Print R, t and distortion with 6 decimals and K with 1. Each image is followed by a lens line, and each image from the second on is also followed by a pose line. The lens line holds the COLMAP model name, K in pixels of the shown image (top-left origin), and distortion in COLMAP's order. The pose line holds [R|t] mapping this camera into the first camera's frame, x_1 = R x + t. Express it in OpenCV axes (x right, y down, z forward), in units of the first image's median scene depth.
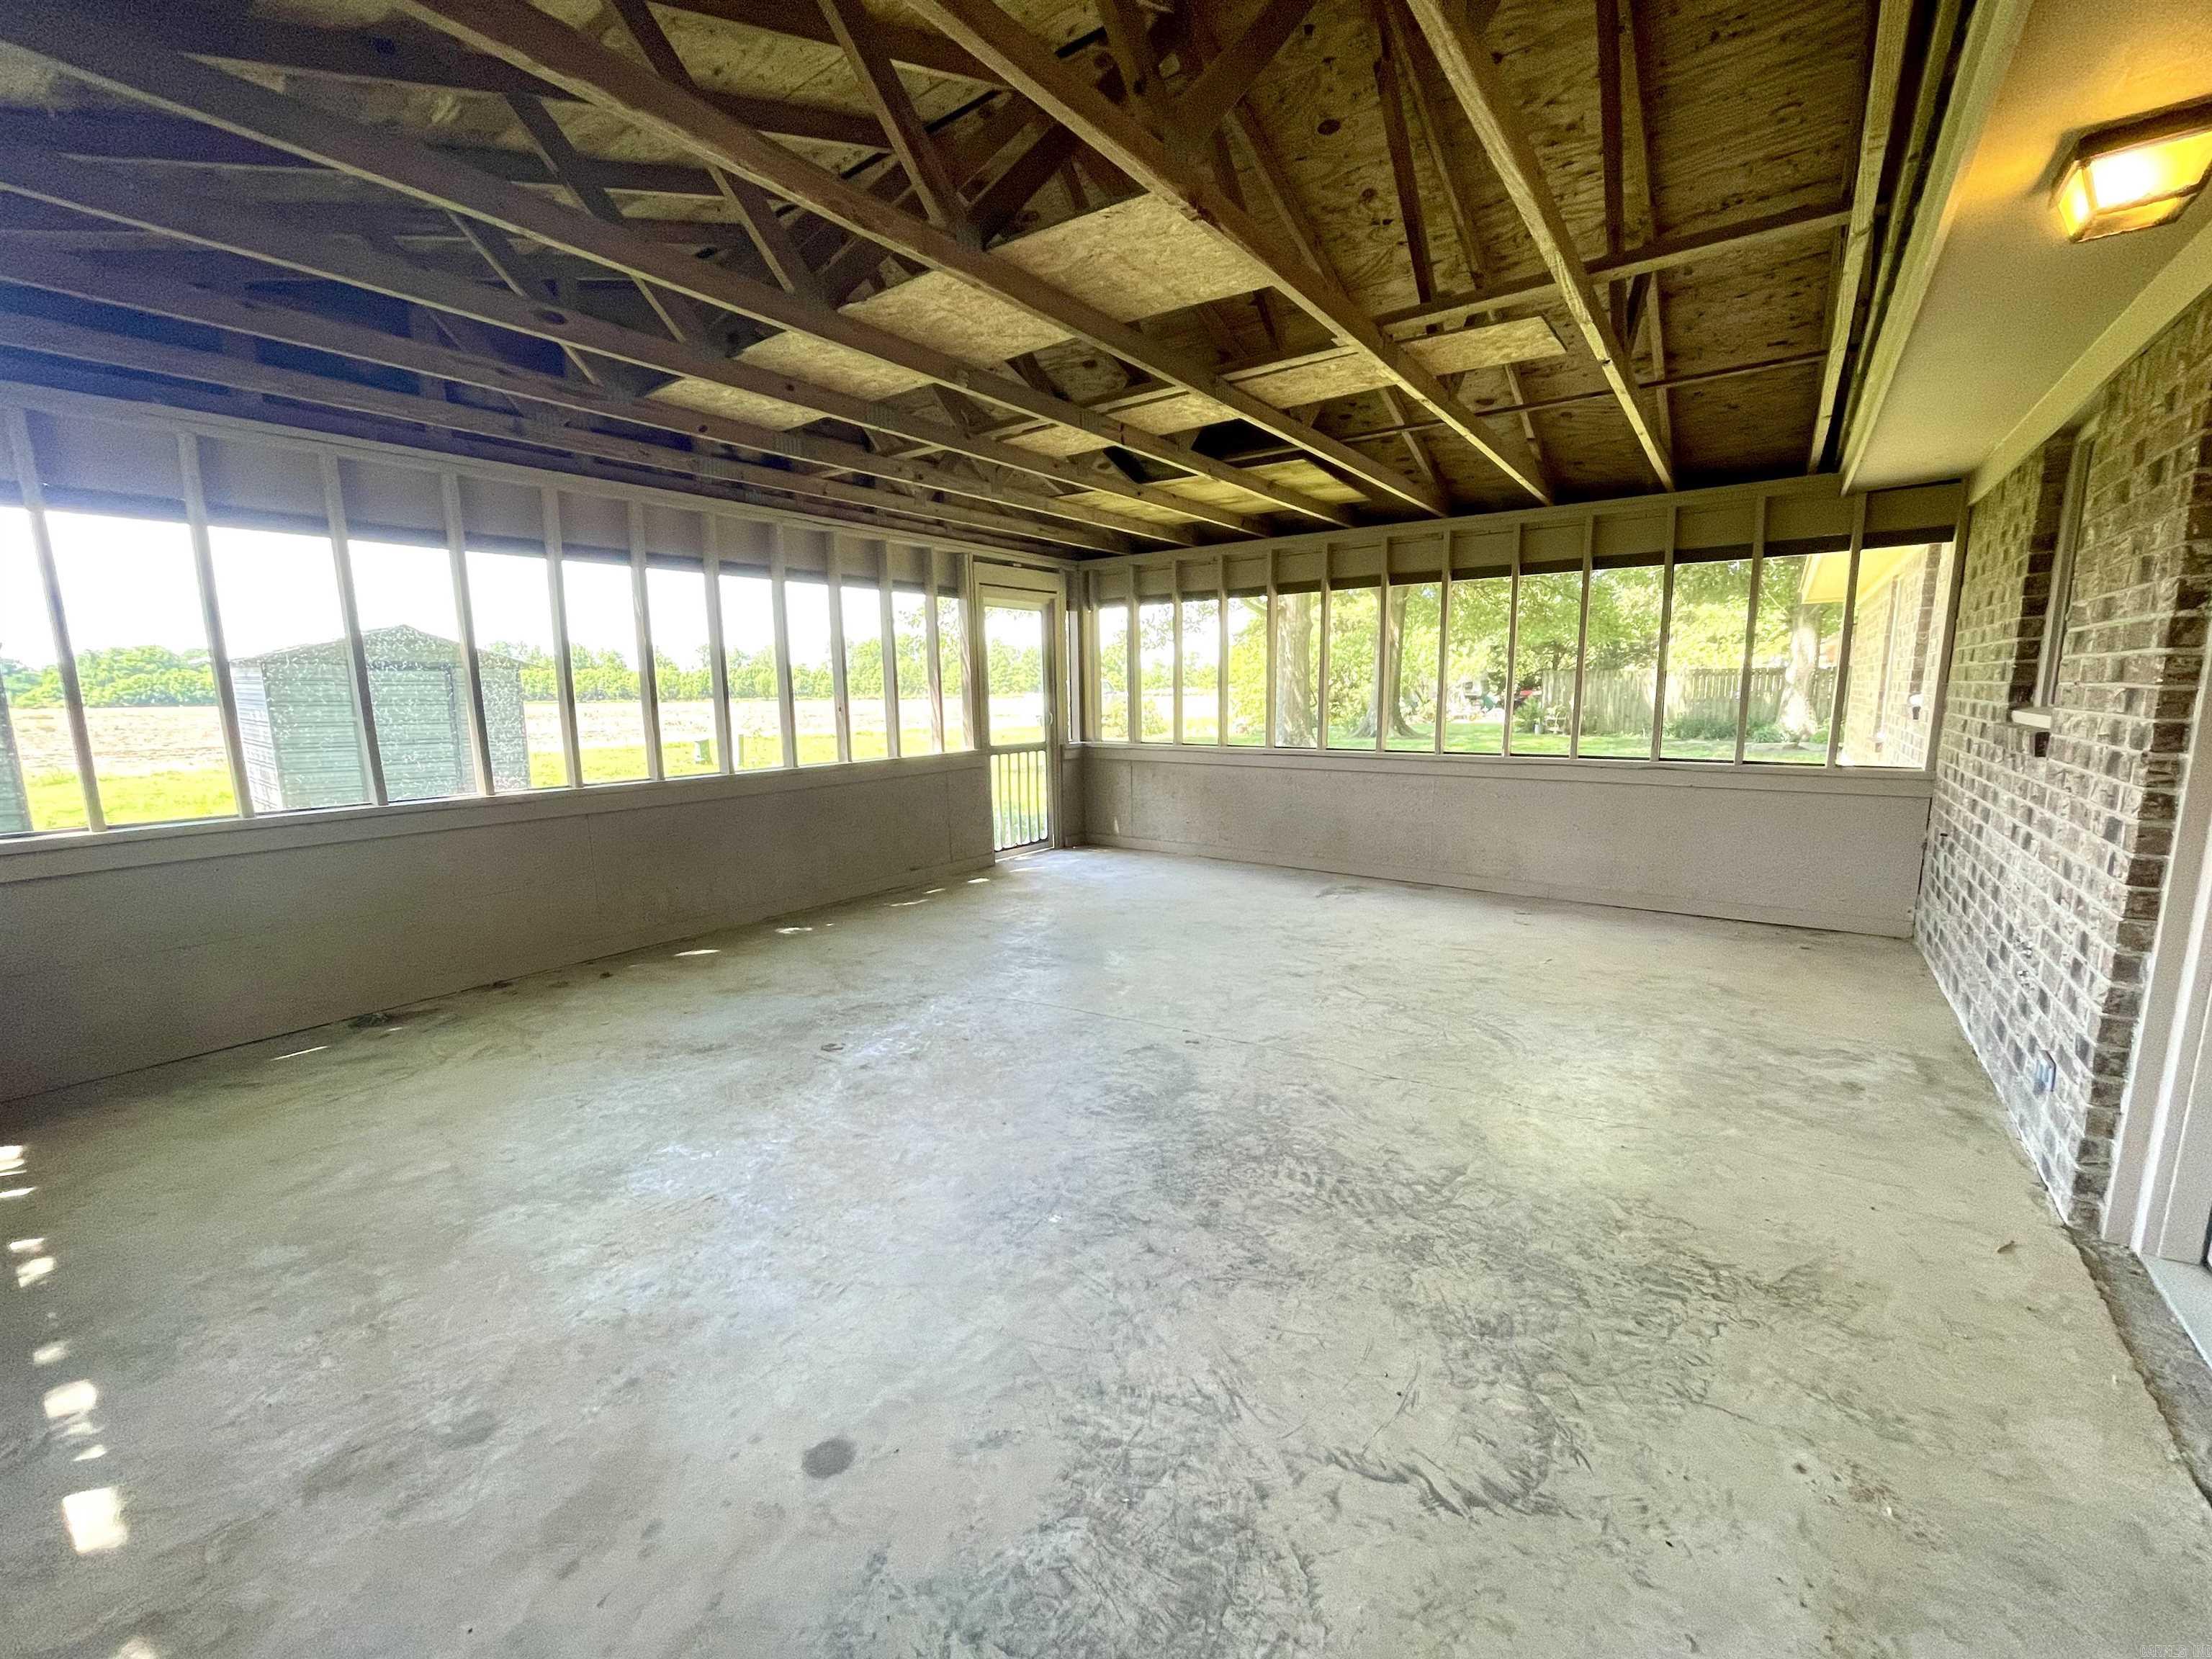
lens RADIAL K [[891.6, 0, 1099.2], [0, 891.6, 832.1], [0, 0, 1]] dist [-0.001217, 0.000065]
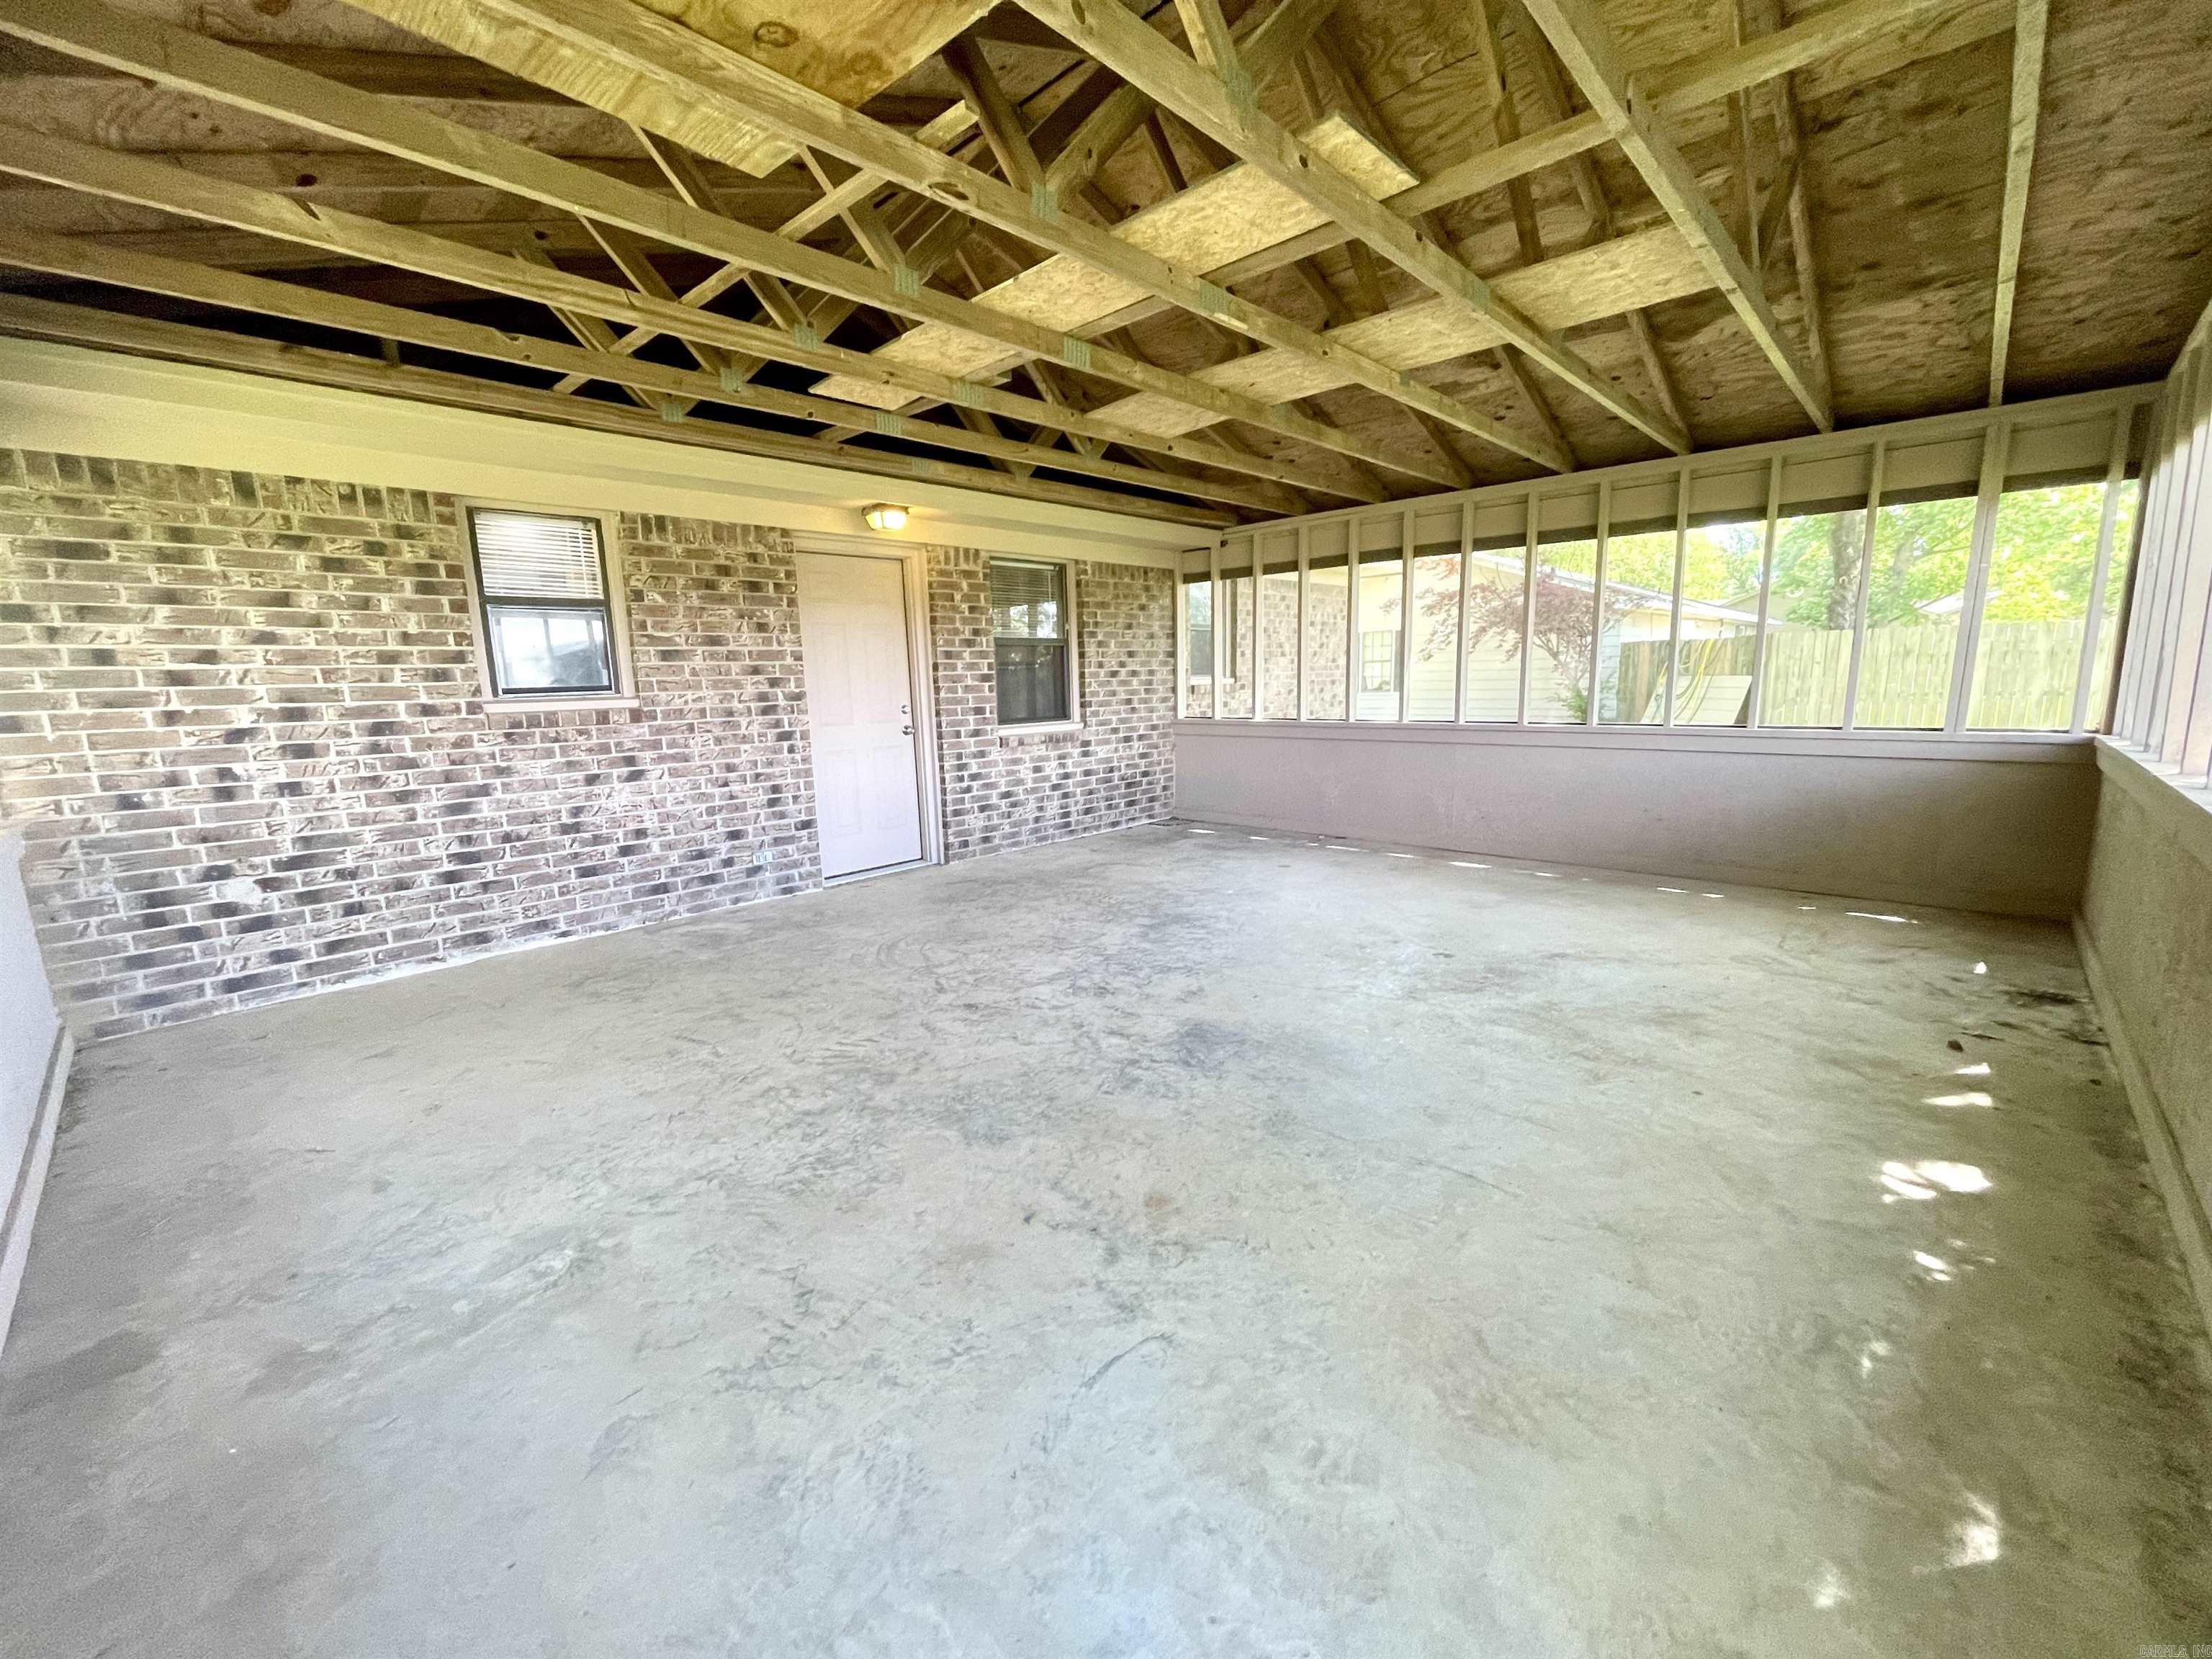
lens RADIAL K [[891.6, 0, 1099.2], [0, 891.6, 832.1], [0, 0, 1]] dist [-0.001217, 0.000065]
pose [[-0.991616, 0.020171, 0.127637, -0.007026], [0.060706, 0.944677, 0.322334, -0.278008], [-0.114074, 0.327380, -0.937982, 1.874488]]
